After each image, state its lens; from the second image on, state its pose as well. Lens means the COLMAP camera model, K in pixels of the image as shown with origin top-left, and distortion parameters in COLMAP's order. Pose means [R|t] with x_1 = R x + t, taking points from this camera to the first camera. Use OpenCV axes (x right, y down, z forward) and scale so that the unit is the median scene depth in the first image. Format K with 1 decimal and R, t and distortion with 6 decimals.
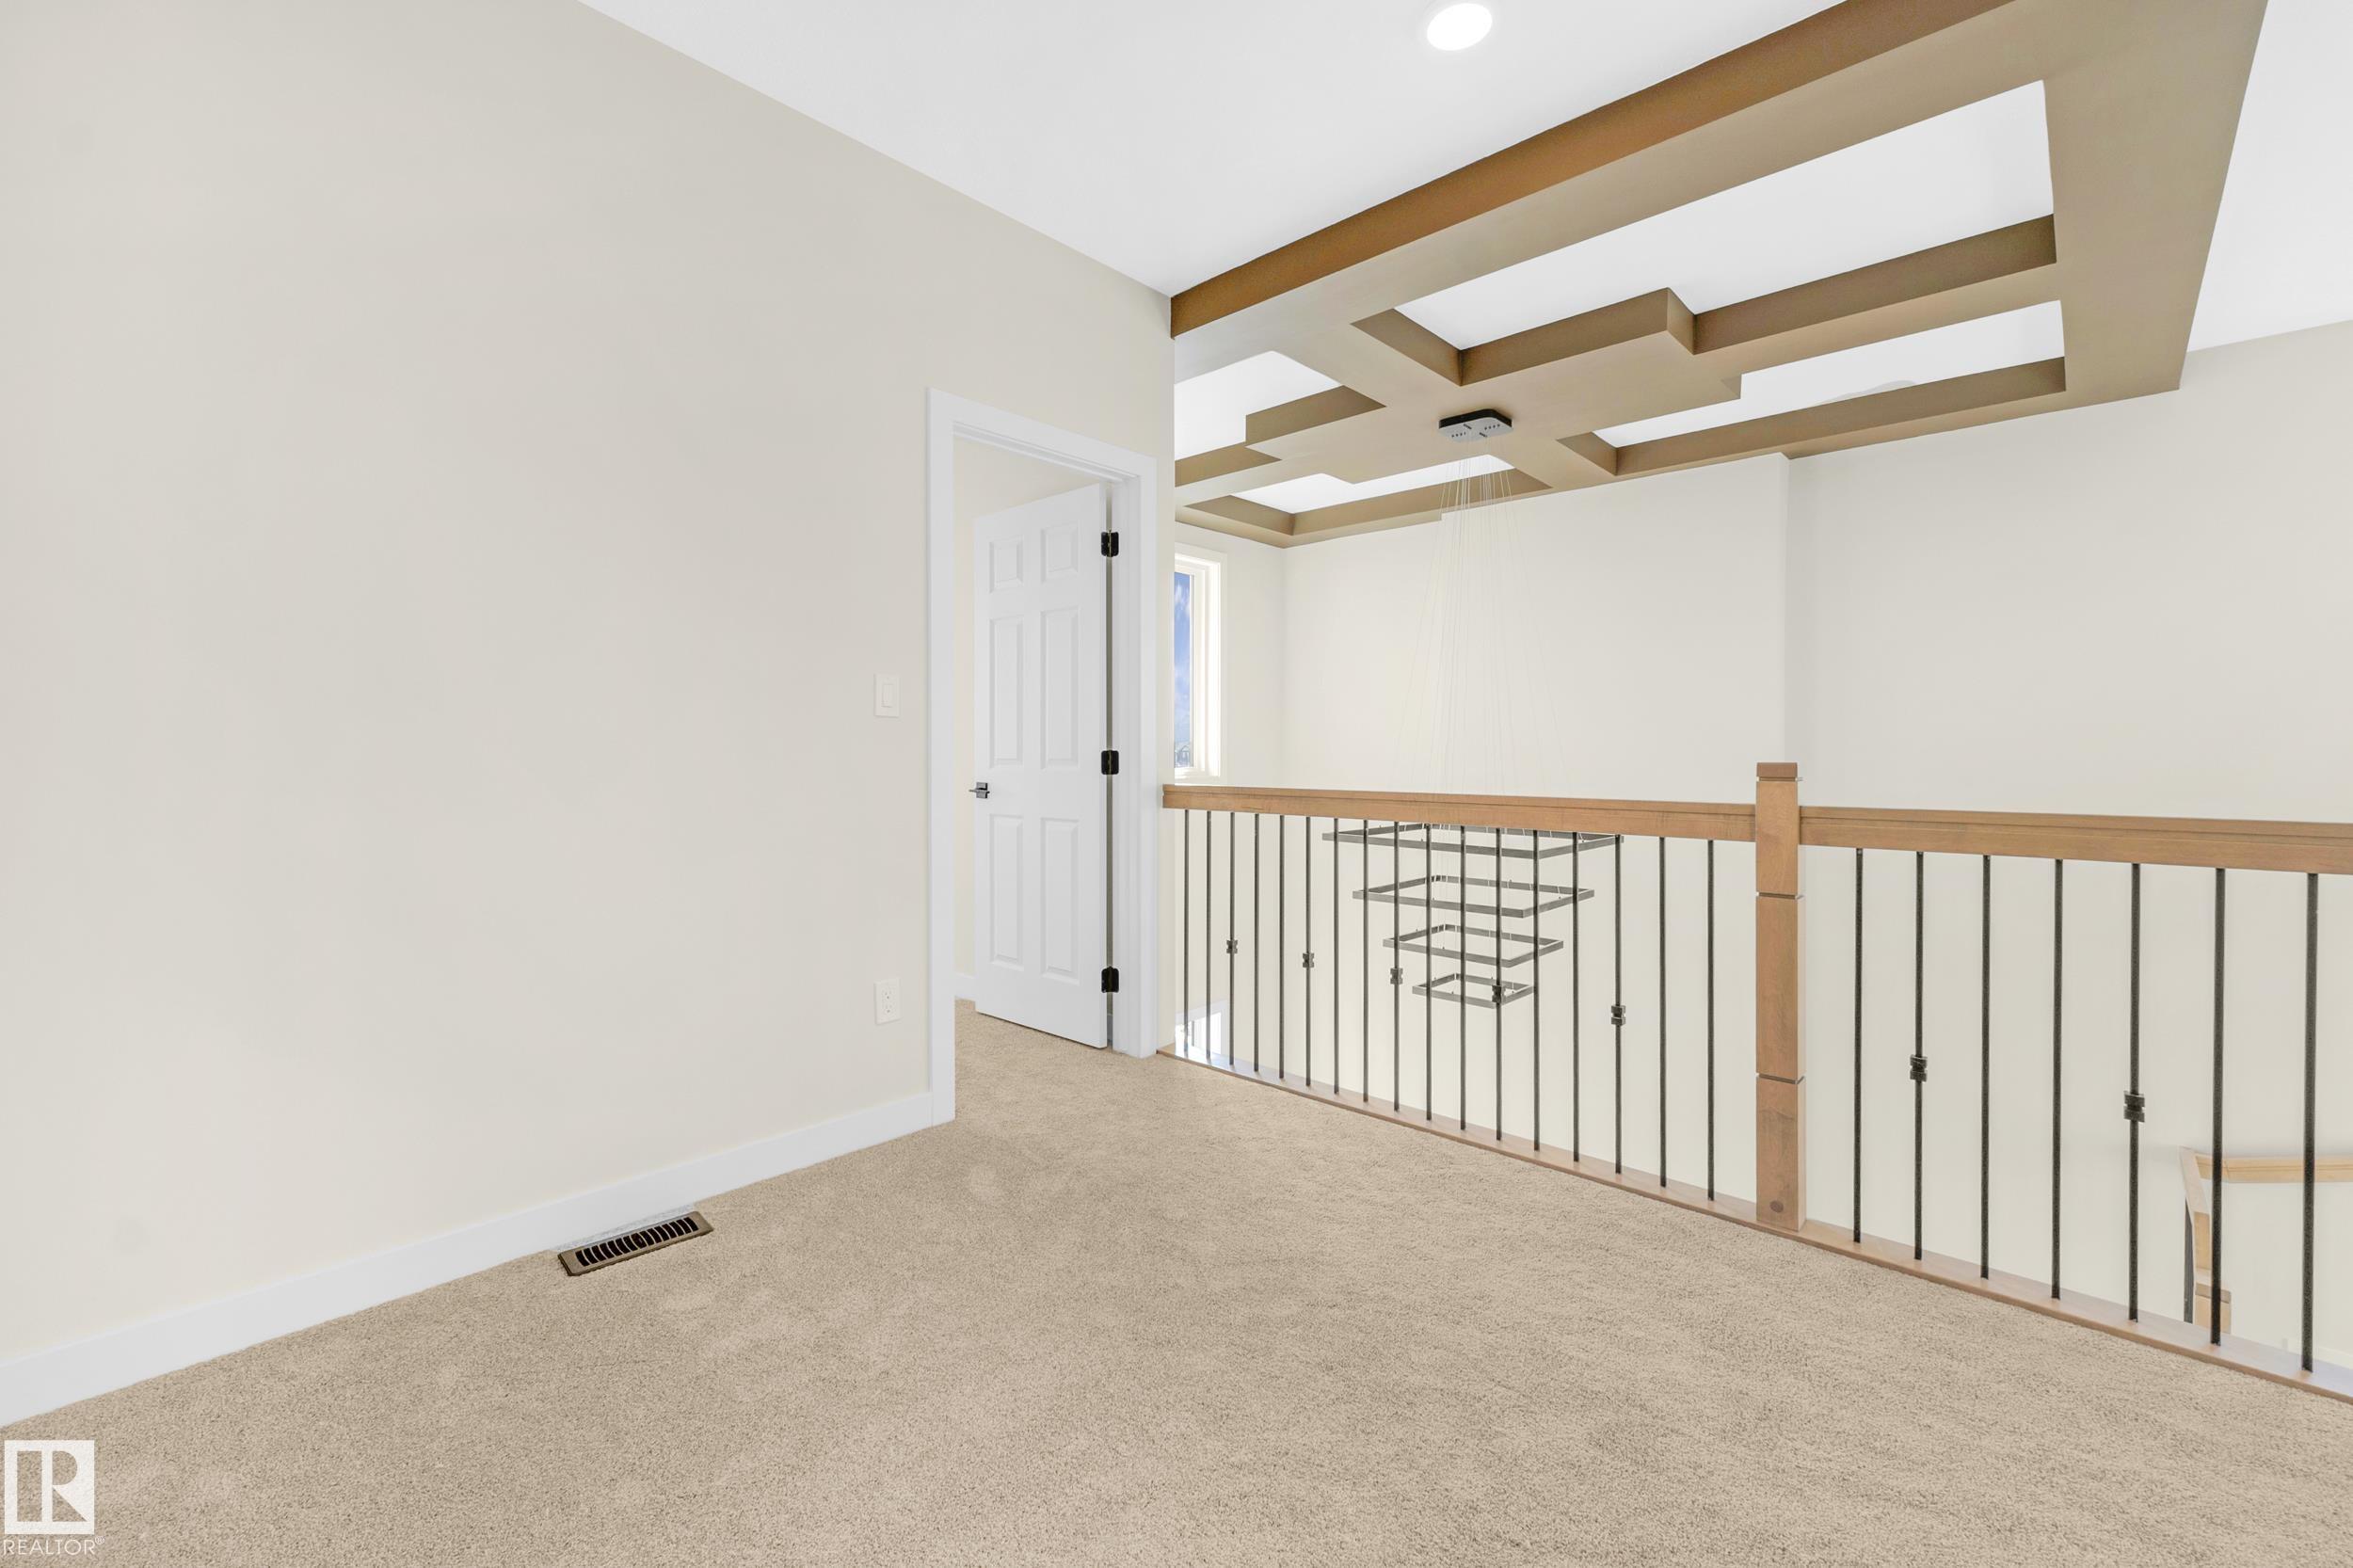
lens RADIAL K [[991.5, 0, 1181.7], [0, 991.5, 767.5], [0, 0, 1]] dist [-0.005959, 0.003729]
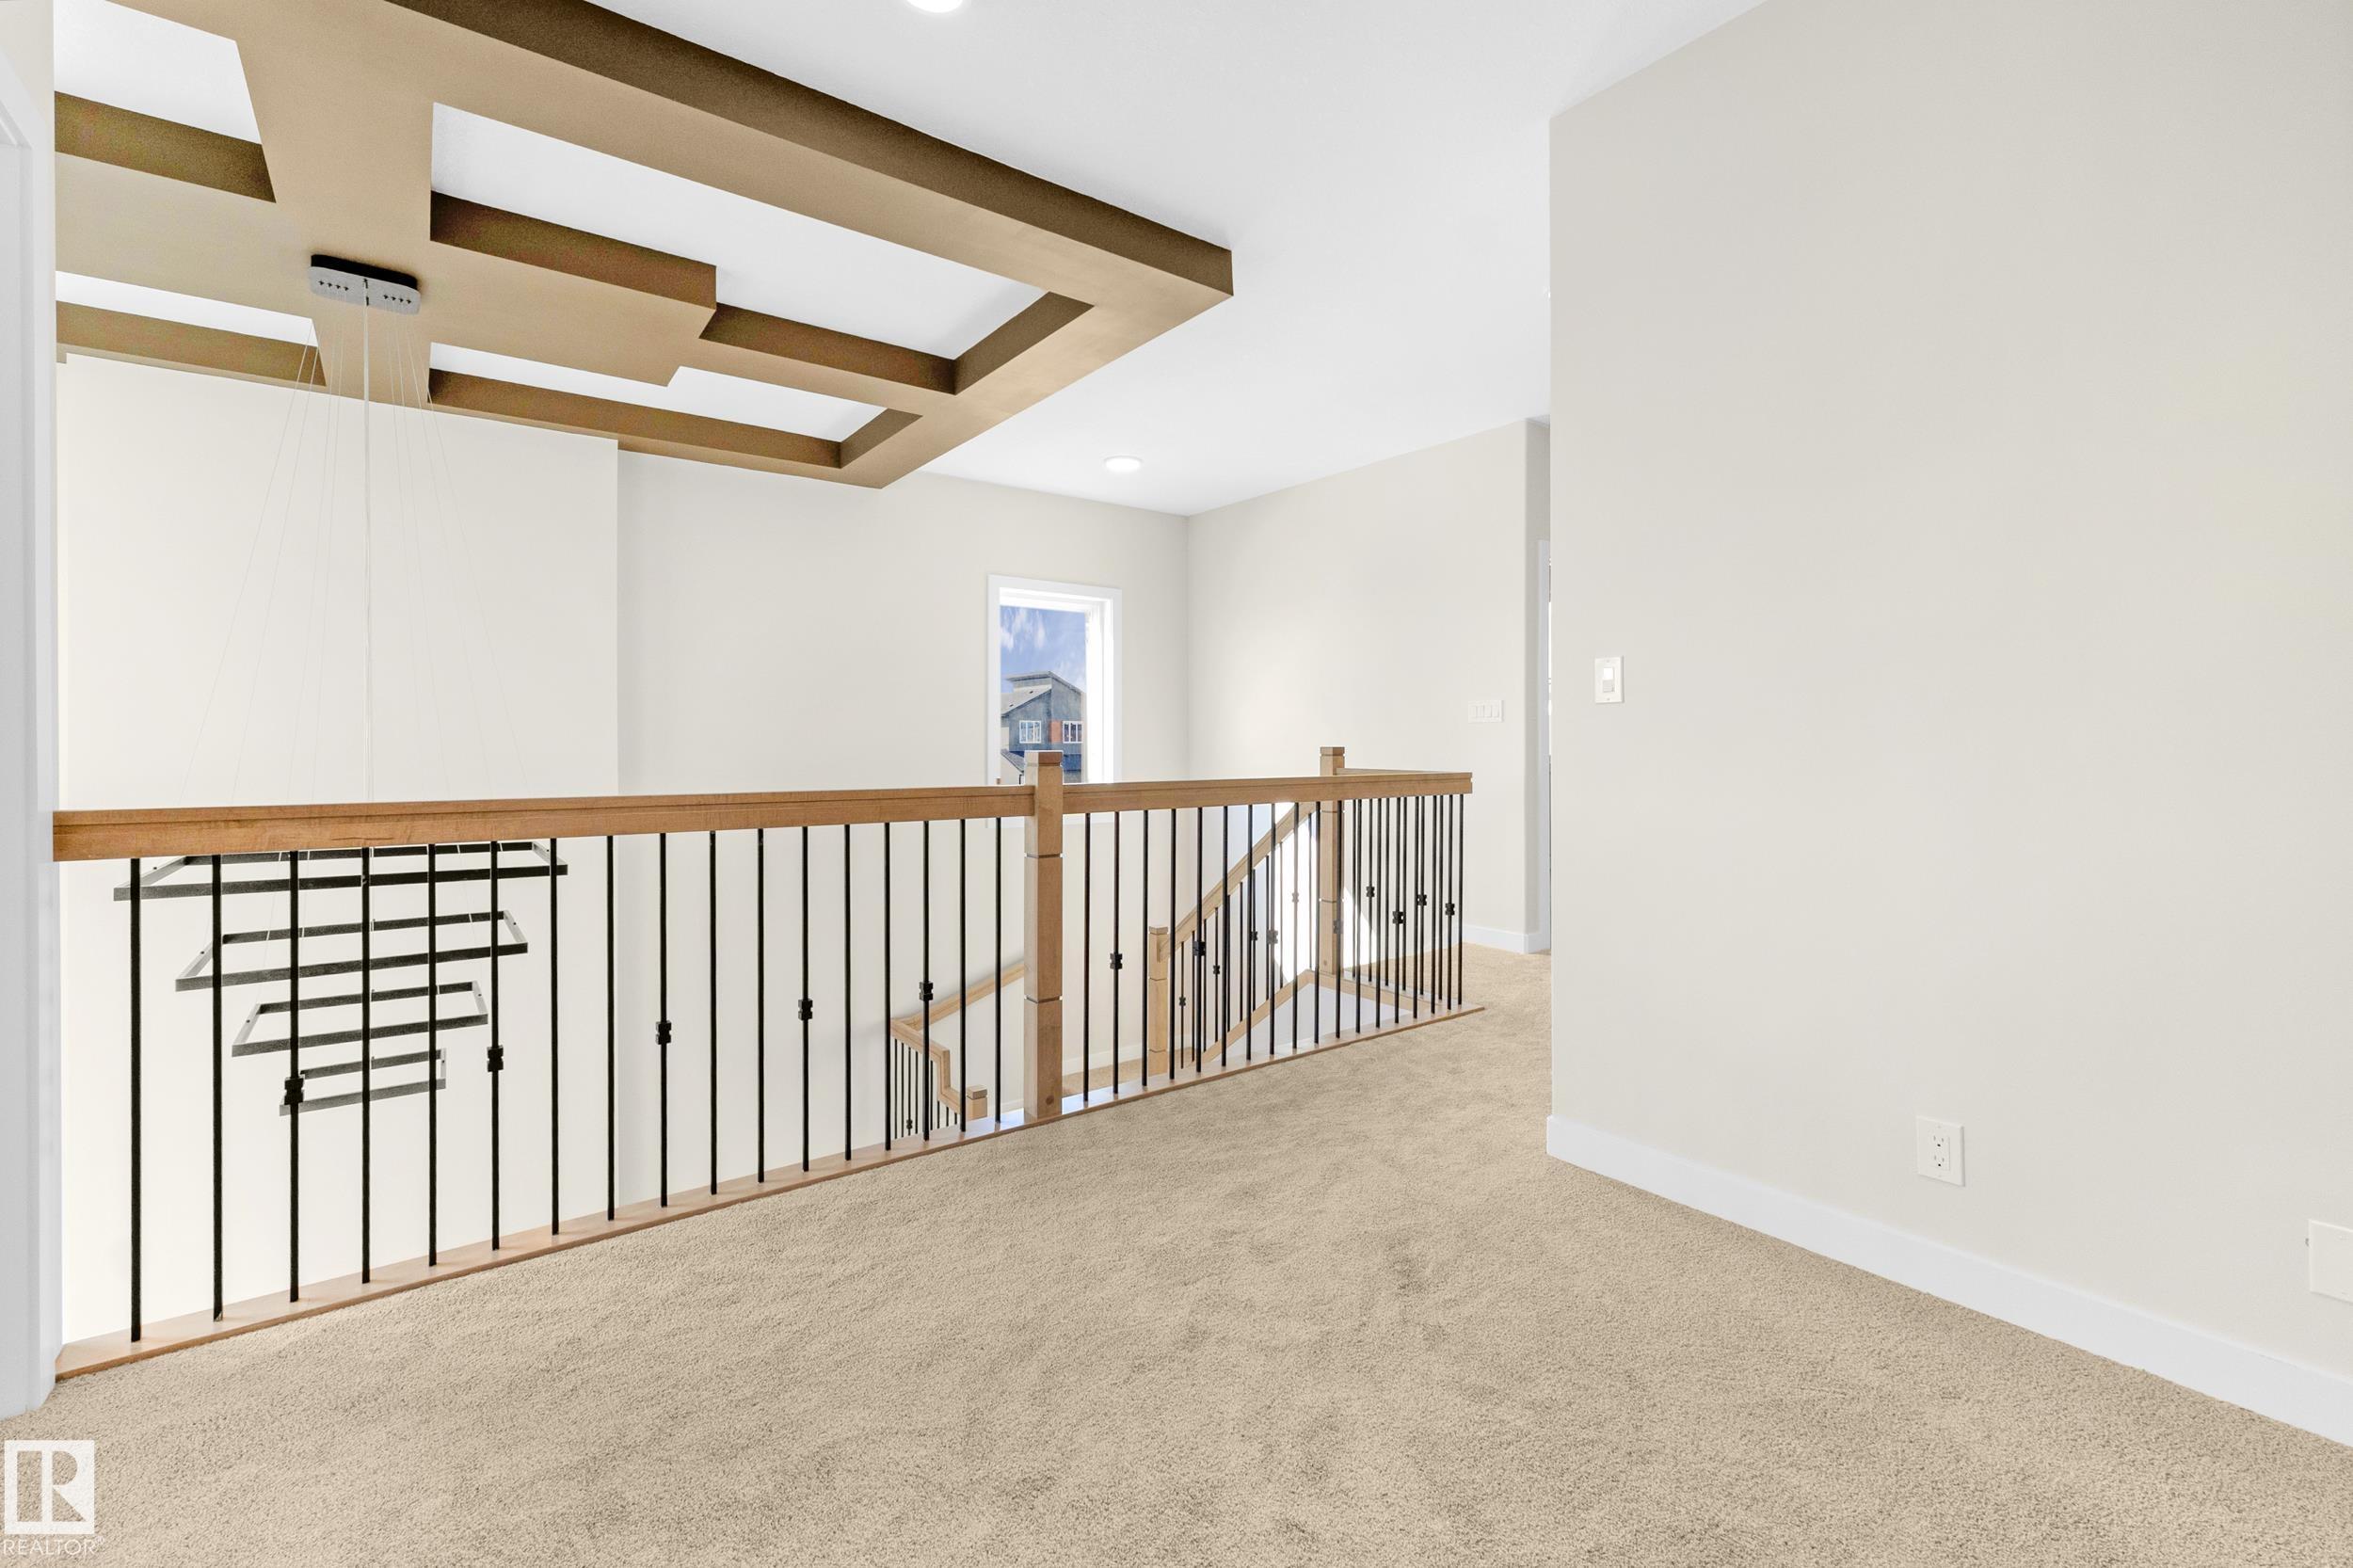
lens RADIAL K [[991.5, 0, 1211.5], [0, 991.5, 747.4], [0, 0, 1]] dist [-0.005959, 0.003729]
pose [[0.156506, -0.004954, 0.987665, -0.382211], [0.015256, 0.999880, 0.002597, -0.006529], [-0.987559, 0.014662, 0.156563, 0.359273]]
